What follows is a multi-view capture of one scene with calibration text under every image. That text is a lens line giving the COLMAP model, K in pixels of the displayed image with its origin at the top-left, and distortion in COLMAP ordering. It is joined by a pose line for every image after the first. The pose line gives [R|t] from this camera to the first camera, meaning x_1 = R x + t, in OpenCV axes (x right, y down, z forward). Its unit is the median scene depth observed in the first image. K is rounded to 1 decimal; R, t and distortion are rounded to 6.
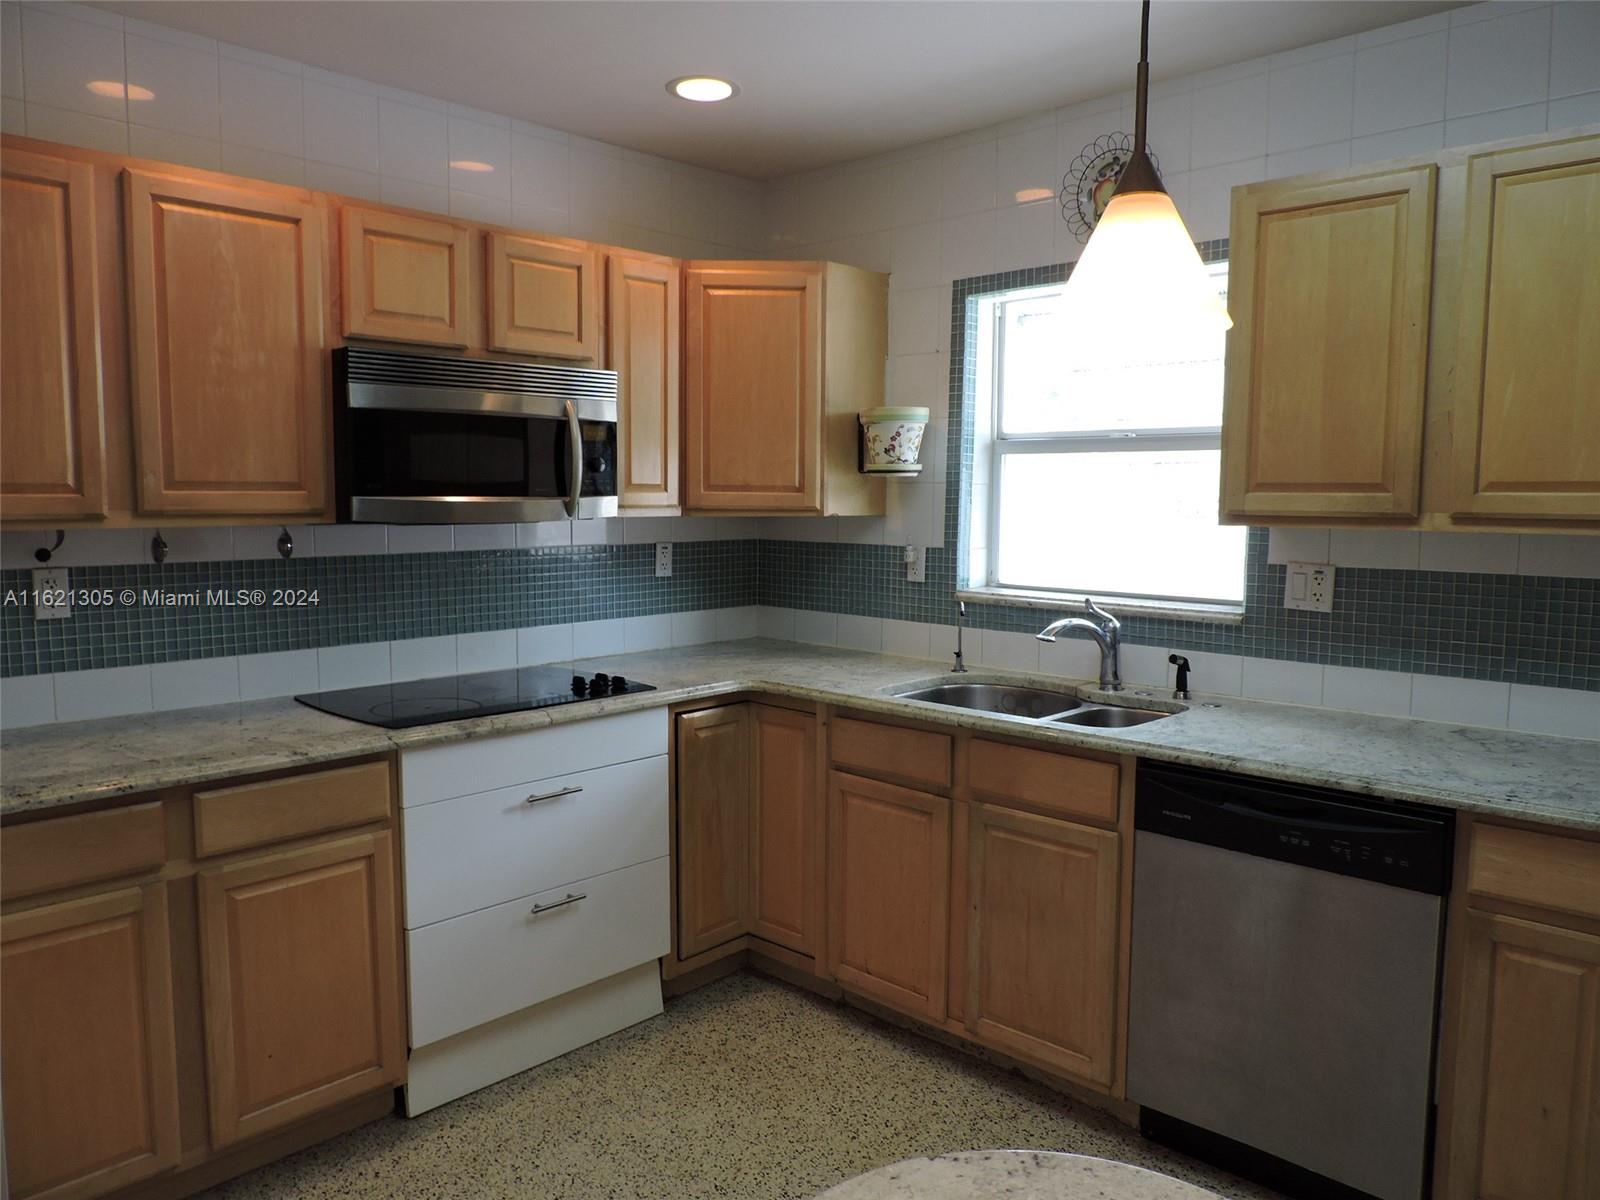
lens RADIAL K [[1146.9, 0, 799.0], [0, 1146.9, 605.9], [0, 0, 1]] dist [-0.021139, 0.005277]
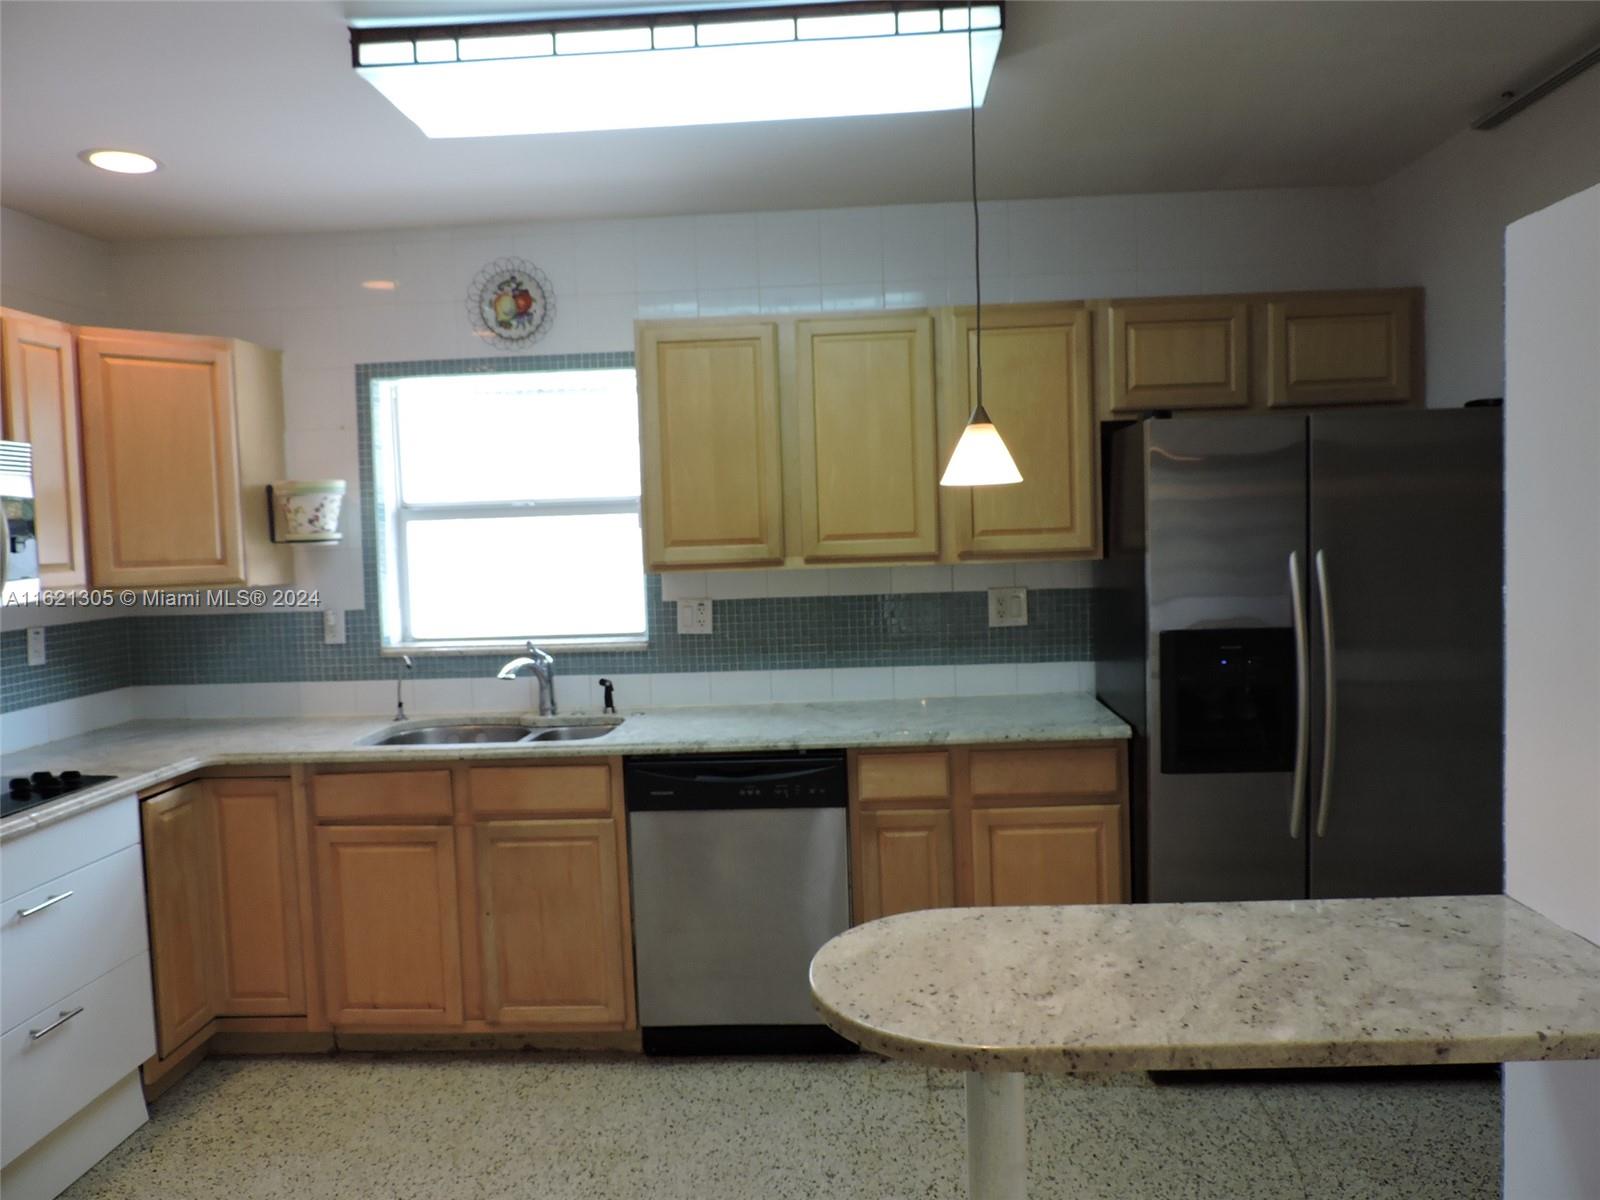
lens RADIAL K [[1158.9, 0, 801.4], [0, 1158.9, 606.6], [0, 0, 1]] dist [-0.006965, -0.001796]
pose [[0.756018, -0.071245, 0.650662, -0.311301], [0.101266, 0.994821, -0.008733, -0.002791], [-0.646671, 0.072492, 0.759317, -0.104446]]
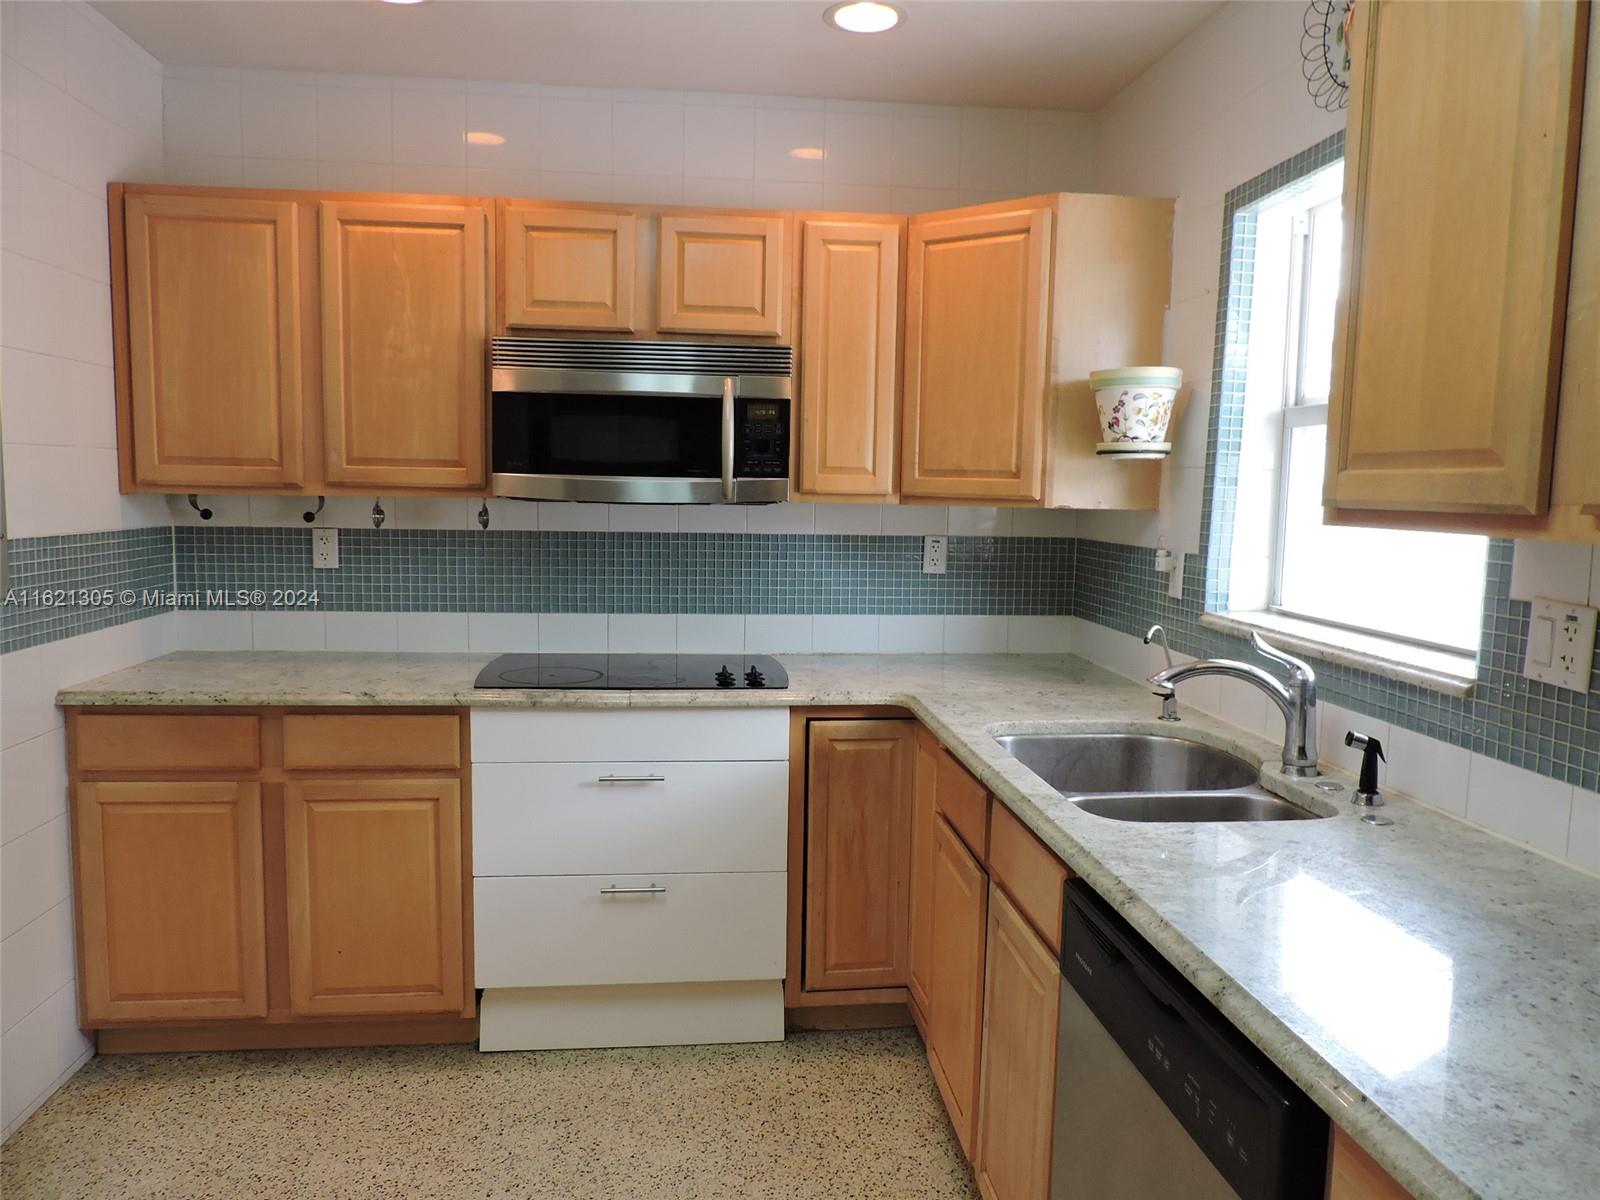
lens RADIAL K [[1146.9, 0, 799.0], [0, 1146.9, 605.9], [0, 0, 1]] dist [-0.021139, 0.005277]
pose [[0.764260, 0.077296, -0.640259, 0.467998], [-0.080284, 0.996472, 0.024467, -0.016958], [0.639891, 0.032703, 0.767769, 0.302072]]
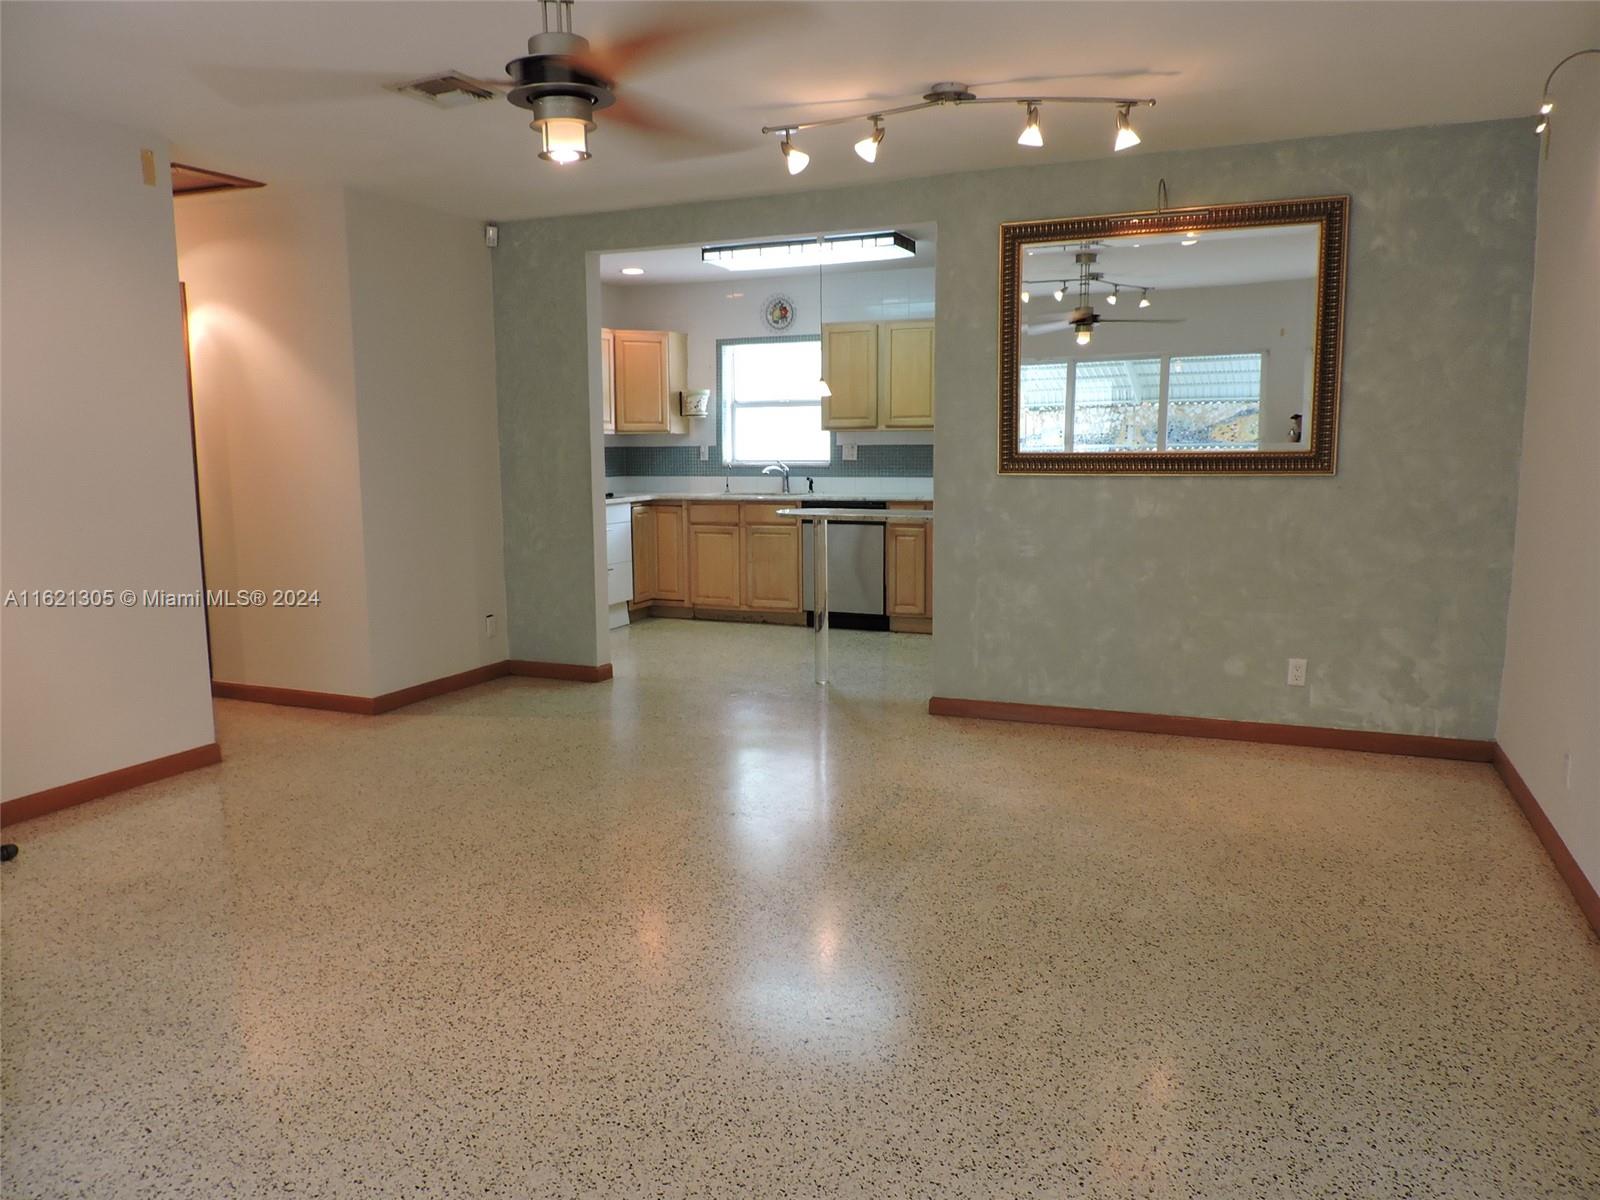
lens RADIAL K [[1130.3, 0, 805.2], [0, 1130.3, 597.3], [0, 0, 1]] dist [-0.024305, 0.001854]
pose [[0.934511, -0.059500, 0.350925, -0.665956], [0.047110, 0.997931, 0.043746, 0.208608], [-0.352802, -0.024349, 0.935381, -1.597623]]
